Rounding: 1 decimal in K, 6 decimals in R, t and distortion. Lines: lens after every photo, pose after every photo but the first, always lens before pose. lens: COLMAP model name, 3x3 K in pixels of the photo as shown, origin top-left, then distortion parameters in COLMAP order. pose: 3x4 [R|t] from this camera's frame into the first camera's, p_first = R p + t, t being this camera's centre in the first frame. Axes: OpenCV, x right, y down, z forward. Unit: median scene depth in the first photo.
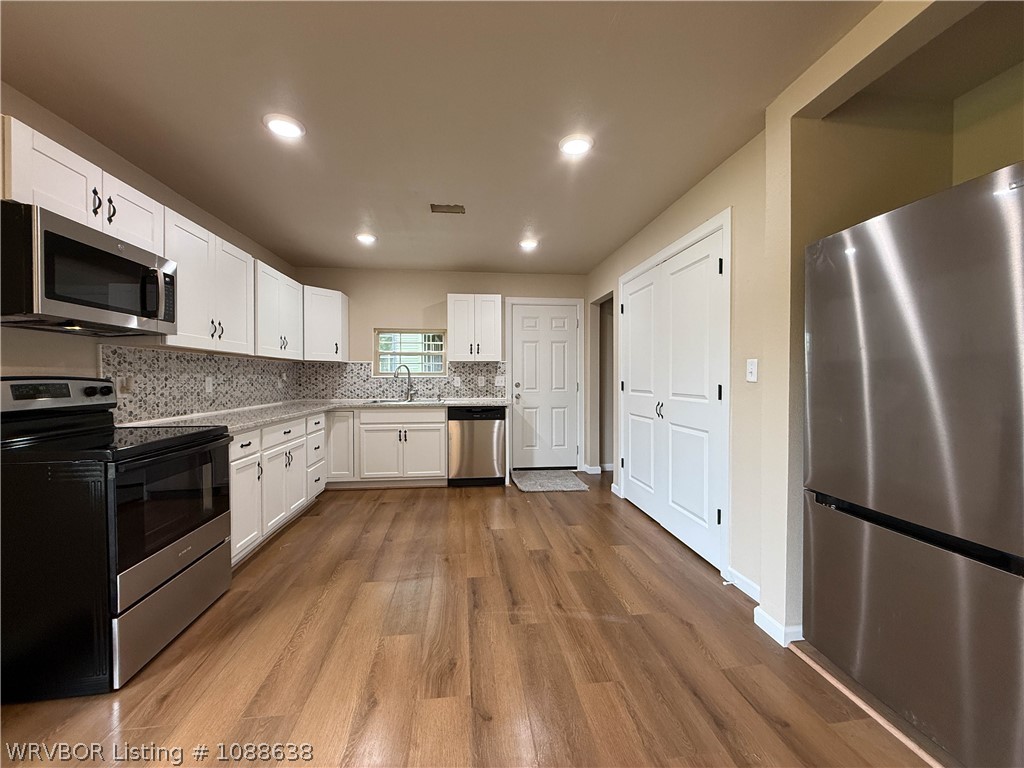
lens RADIAL K [[410.4, 0, 509.5], [0, 410.4, 382.3], [0, 0, 1]] dist [0.003411, -0.000113]
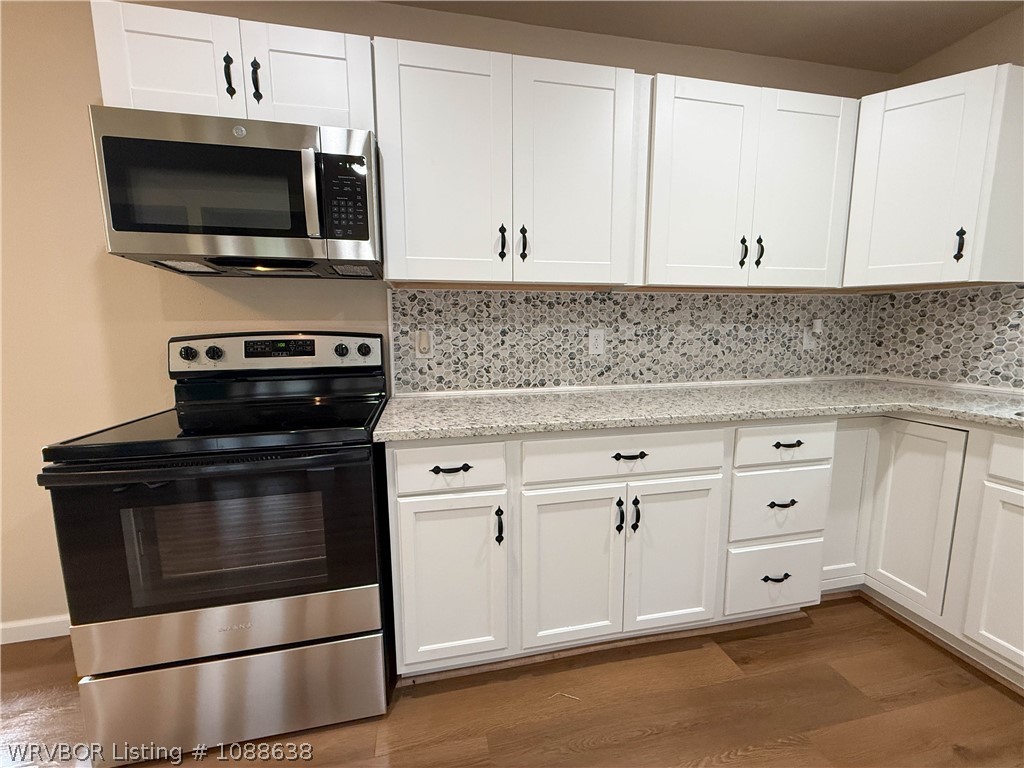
lens RADIAL K [[410.4, 0, 511.2], [0, 410.4, 384.0], [0, 0, 1]] dist [0.003411, -0.000113]
pose [[0.090955, 0.132843, -0.986955, -0.137328], [-0.004235, 0.991106, 0.133011, -0.013652], [0.995846, -0.007918, 0.090709, 0.881447]]
